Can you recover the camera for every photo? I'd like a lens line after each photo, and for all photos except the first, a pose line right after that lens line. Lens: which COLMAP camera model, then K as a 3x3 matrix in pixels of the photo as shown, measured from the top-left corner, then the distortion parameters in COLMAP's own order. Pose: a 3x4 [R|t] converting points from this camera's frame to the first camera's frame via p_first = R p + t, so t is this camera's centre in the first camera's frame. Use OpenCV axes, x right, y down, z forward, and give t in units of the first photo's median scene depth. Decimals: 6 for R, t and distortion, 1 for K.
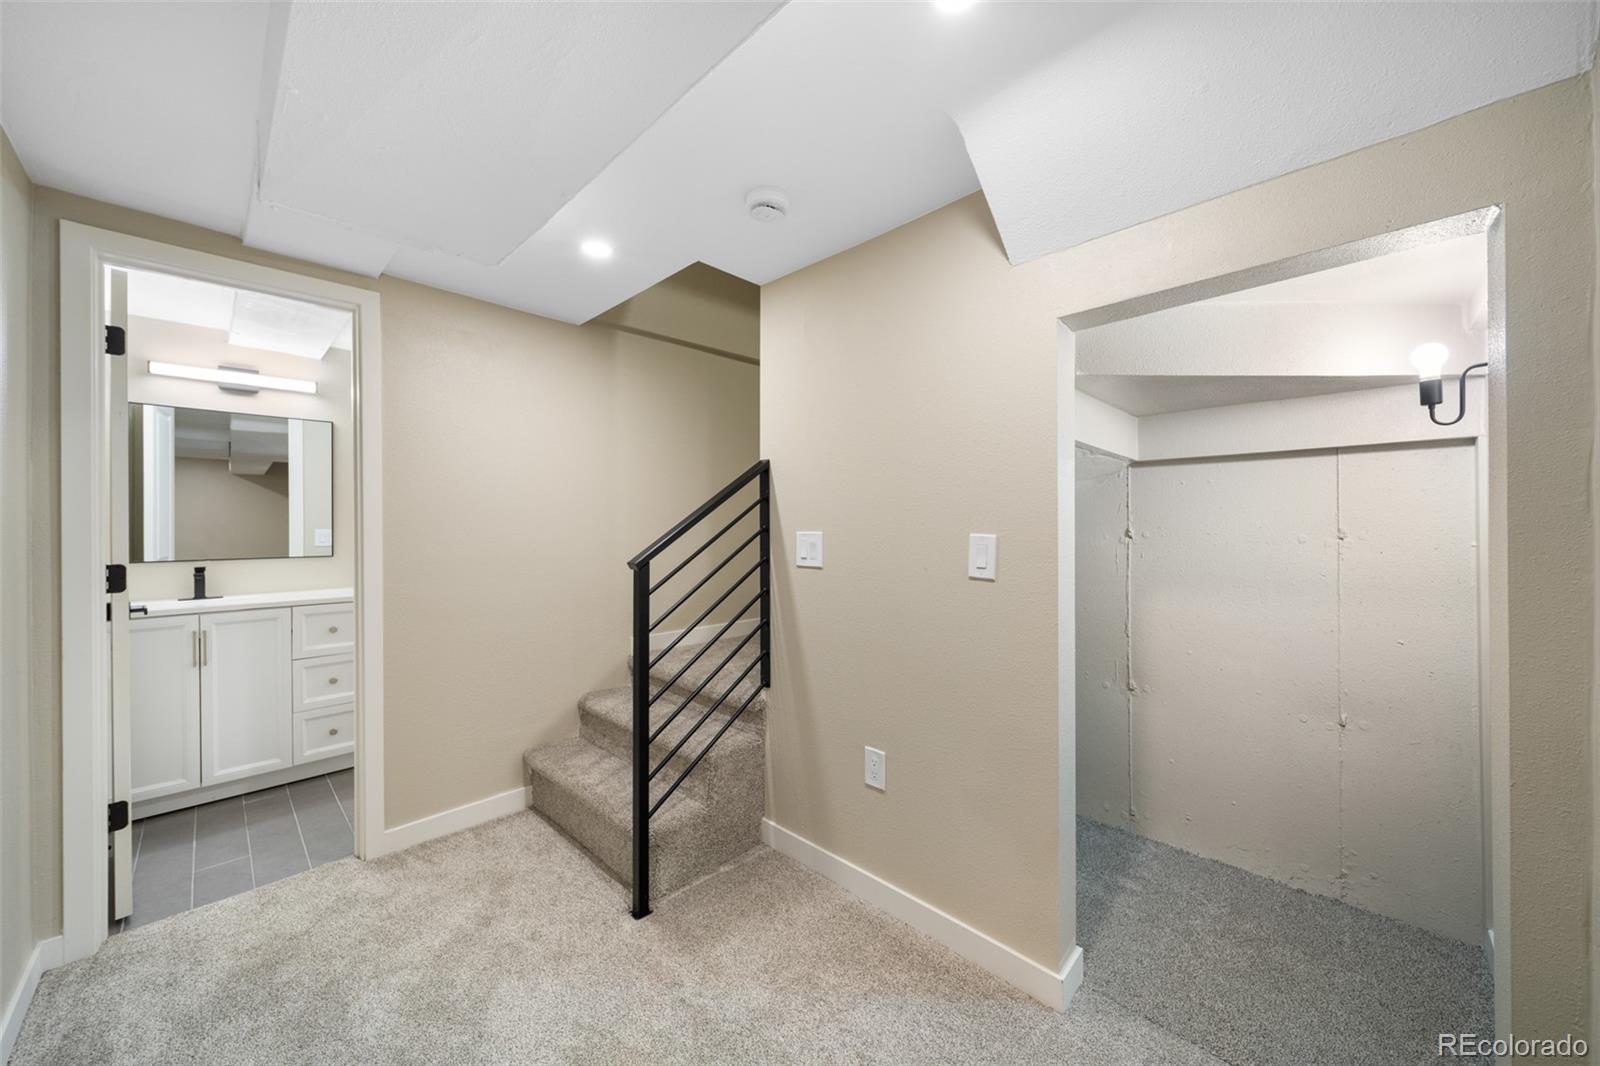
lens RADIAL K [[568.7, 0, 800.9], [0, 568.7, 538.5], [0, 0, 1]] dist [-0.002563, -0.000516]
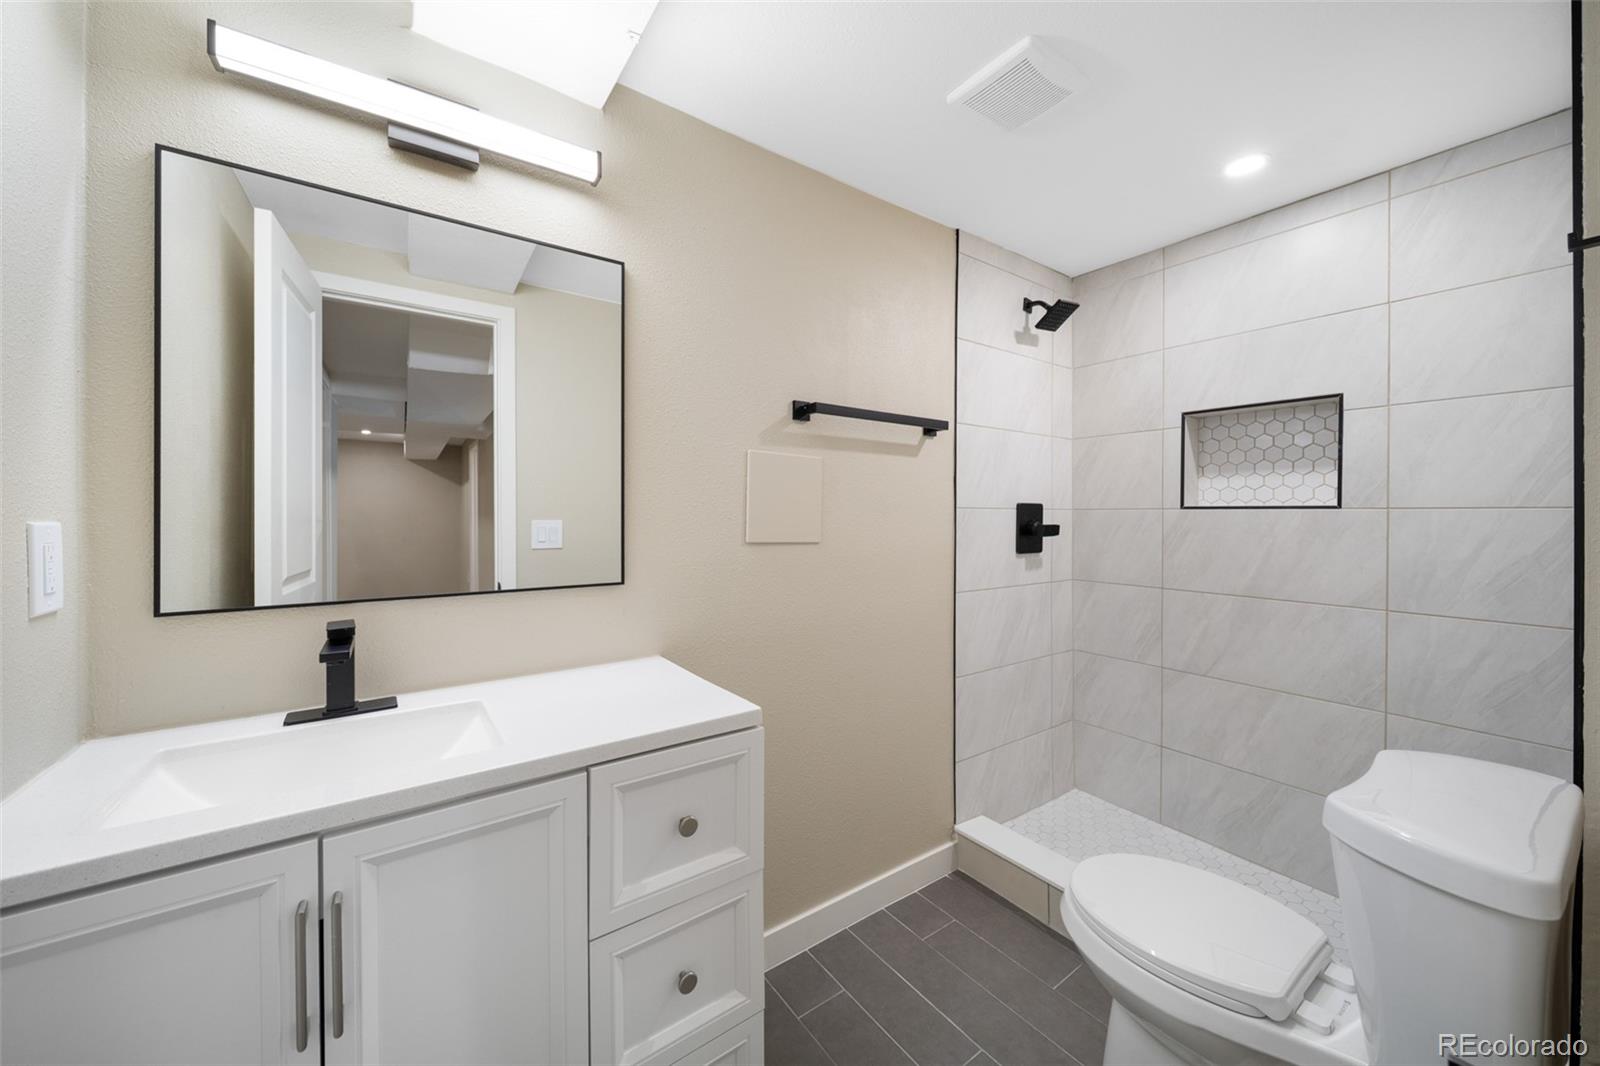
lens RADIAL K [[568.7, 0, 796.2], [0, 568.7, 527.1], [0, 0, 1]] dist [-0.002563, -0.000516]
pose [[0.983619, 0.000181, -0.180257, -0.703614], [-0.001249, 0.999982, -0.005816, -0.009189], [0.180253, 0.005946, 0.983602, 0.689333]]
